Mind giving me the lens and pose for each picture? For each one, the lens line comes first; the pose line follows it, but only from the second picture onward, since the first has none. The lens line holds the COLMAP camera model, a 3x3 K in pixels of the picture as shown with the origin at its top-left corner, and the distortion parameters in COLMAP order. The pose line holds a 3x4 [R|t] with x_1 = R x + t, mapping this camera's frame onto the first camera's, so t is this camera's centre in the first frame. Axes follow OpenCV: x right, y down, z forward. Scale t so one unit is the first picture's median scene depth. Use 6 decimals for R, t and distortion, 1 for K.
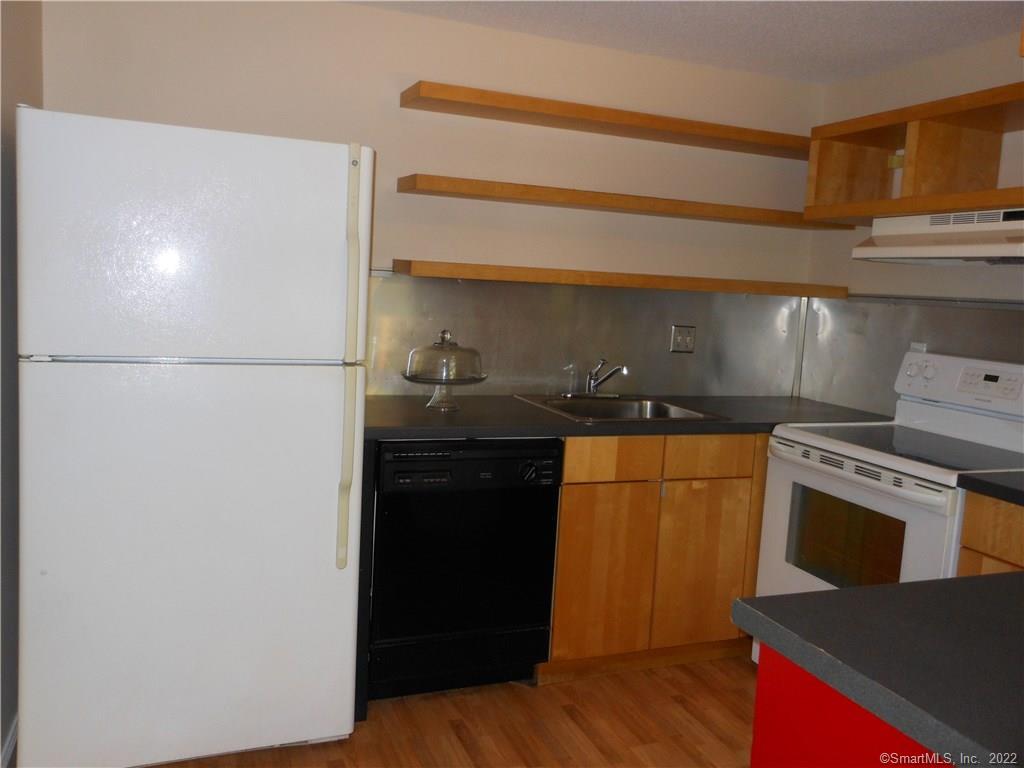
lens RADIAL K [[835.0, 0, 510.8], [0, 835.0, 385.6], [0, 0, 1]] dist [-0.005679, 0.002281]
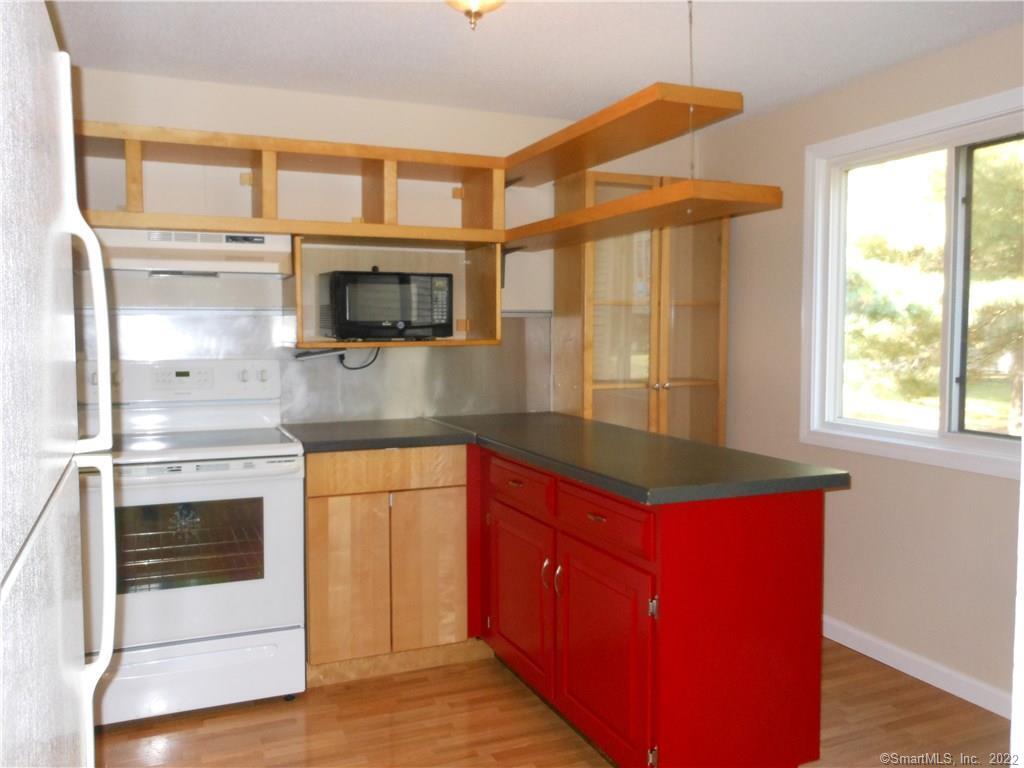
lens RADIAL K [[835.0, 0, 511.1], [0, 835.0, 384.9], [0, 0, 1]] dist [-0.005679, 0.002281]
pose [[-0.042871, -0.118931, 0.991977, -0.672636], [0.119416, 0.985161, 0.123275, -0.092719], [-0.991918, 0.123743, -0.028033, 0.648252]]
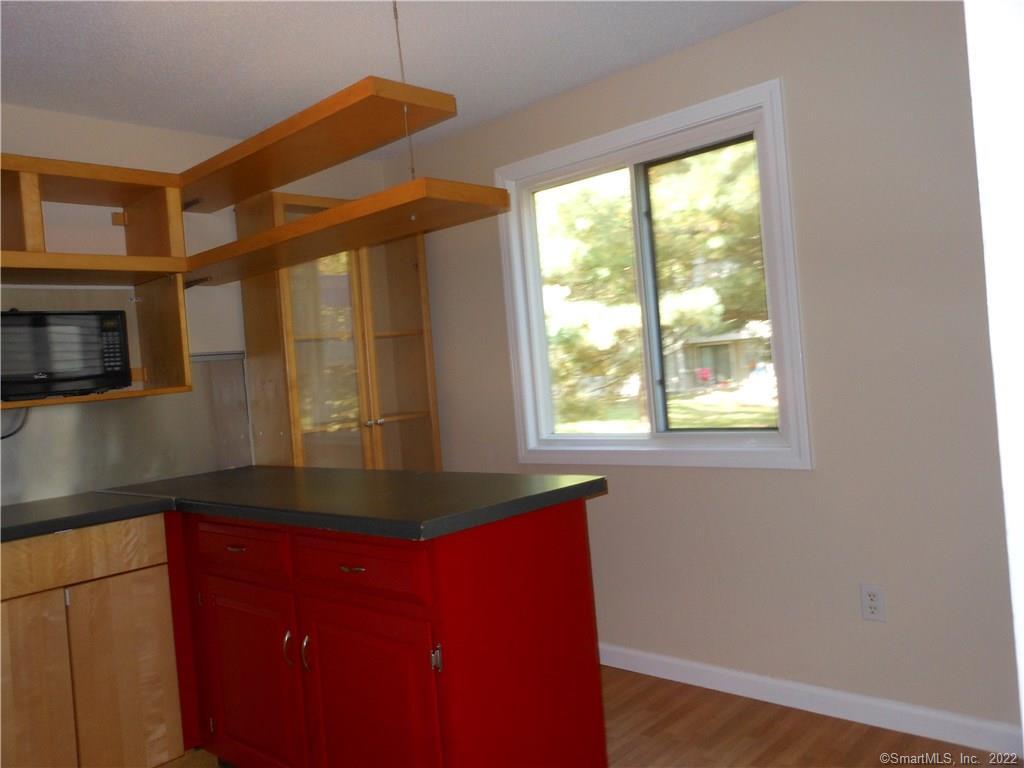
lens RADIAL K [[835.0, 0, 508.8], [0, 835.0, 375.5], [0, 0, 1]] dist [-0.005679, 0.002281]
pose [[-0.431409, -0.021558, 0.901899, -0.553633], [0.175276, 0.978662, 0.107234, -0.061374], [-0.884966, 0.204343, -0.418425, 0.706588]]
